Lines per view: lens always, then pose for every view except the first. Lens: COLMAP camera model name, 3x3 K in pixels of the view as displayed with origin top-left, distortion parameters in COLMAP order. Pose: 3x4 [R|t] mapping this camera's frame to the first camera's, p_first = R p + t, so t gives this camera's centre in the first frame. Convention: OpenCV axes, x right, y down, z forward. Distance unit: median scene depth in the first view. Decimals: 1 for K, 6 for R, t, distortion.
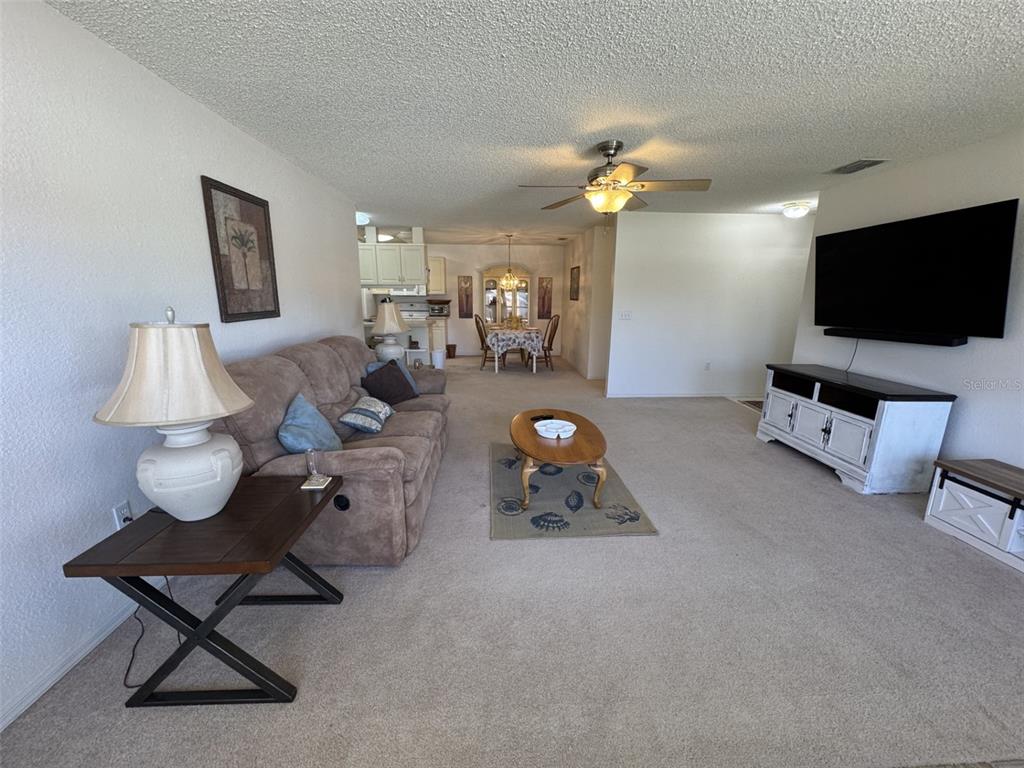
lens RADIAL K [[408.6, 0, 513.1], [0, 408.6, 386.6], [0, 0, 1]] dist [-0.002533, -0.000307]
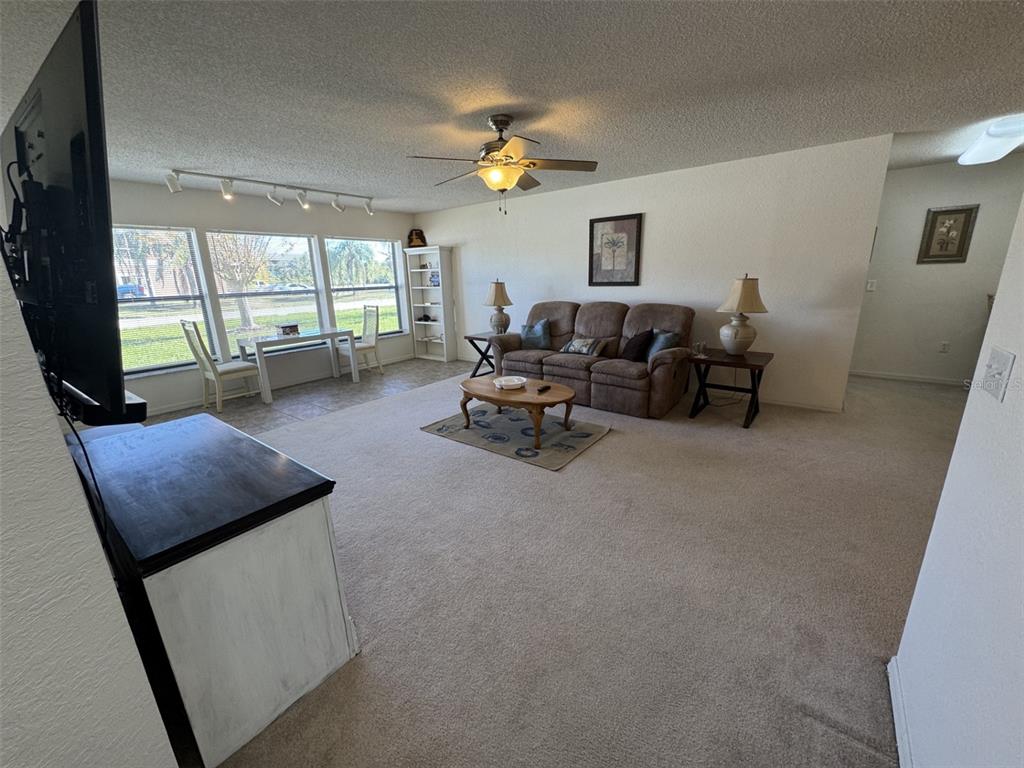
lens RADIAL K [[408.6, 0, 513.1], [0, 408.6, 386.6], [0, 0, 1]] dist [-0.002533, -0.000307]
pose [[-0.652427, 0.212039, -0.727584, 1.081415], [-0.145974, 0.906923, 0.395199, -0.408581], [0.743660, 0.364047, -0.560749, 1.830491]]
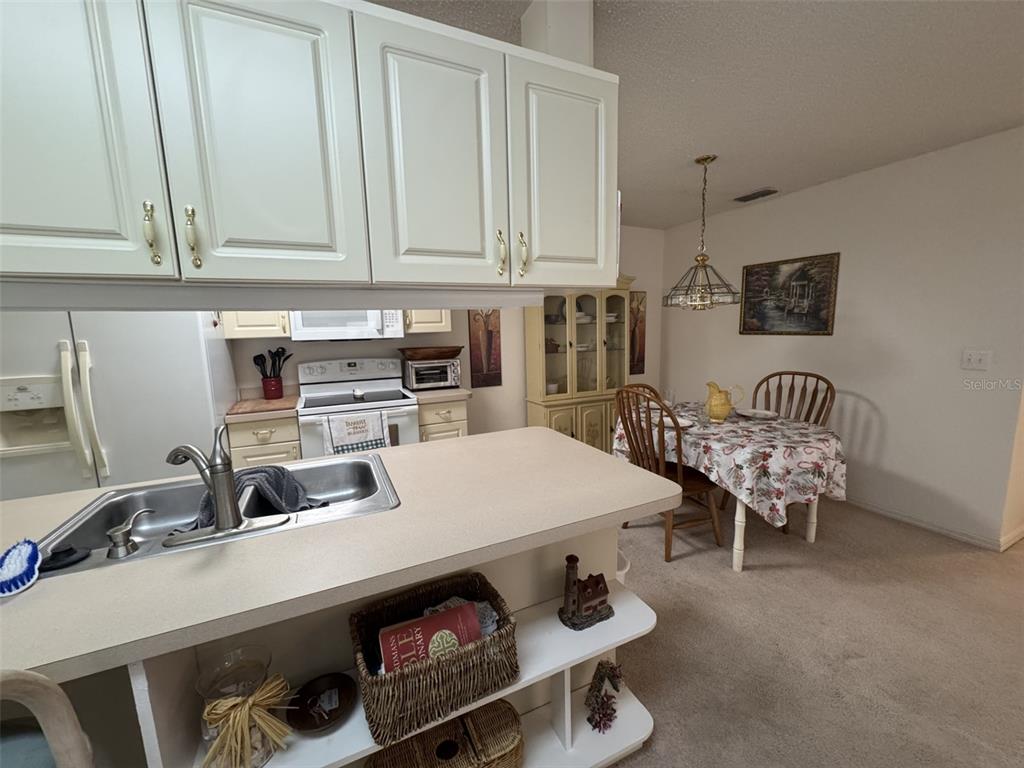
lens RADIAL K [[408.6, 0, 513.1], [0, 408.6, 386.6], [0, 0, 1]] dist [-0.002533, -0.000307]
pose [[0.929322, -0.082789, 0.359871, -0.787078], [0.111819, 0.991881, -0.060576, -0.453975], [-0.351934, 0.096535, 0.931034, 1.957916]]
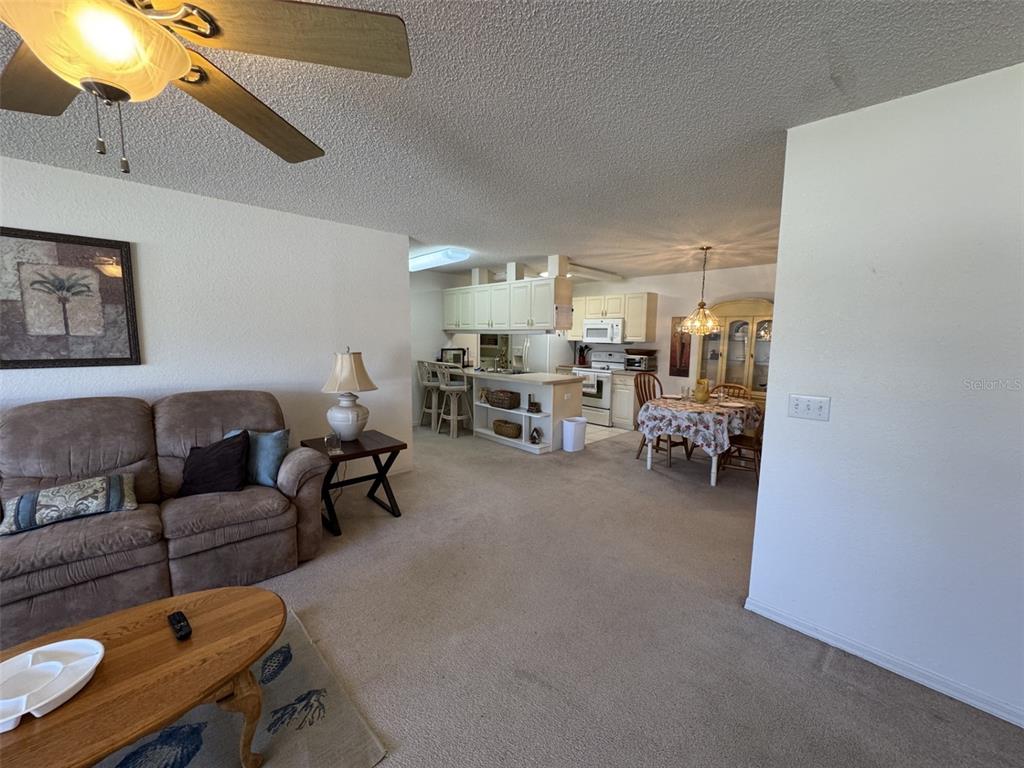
lens RADIAL K [[408.6, 0, 513.1], [0, 408.6, 386.6], [0, 0, 1]] dist [-0.002533, -0.000307]
pose [[0.654571, 0.093450, -0.750203, 0.716160], [-0.174526, 0.984205, -0.029679, -0.263315], [0.735580, 0.150357, 0.660541, 1.111570]]
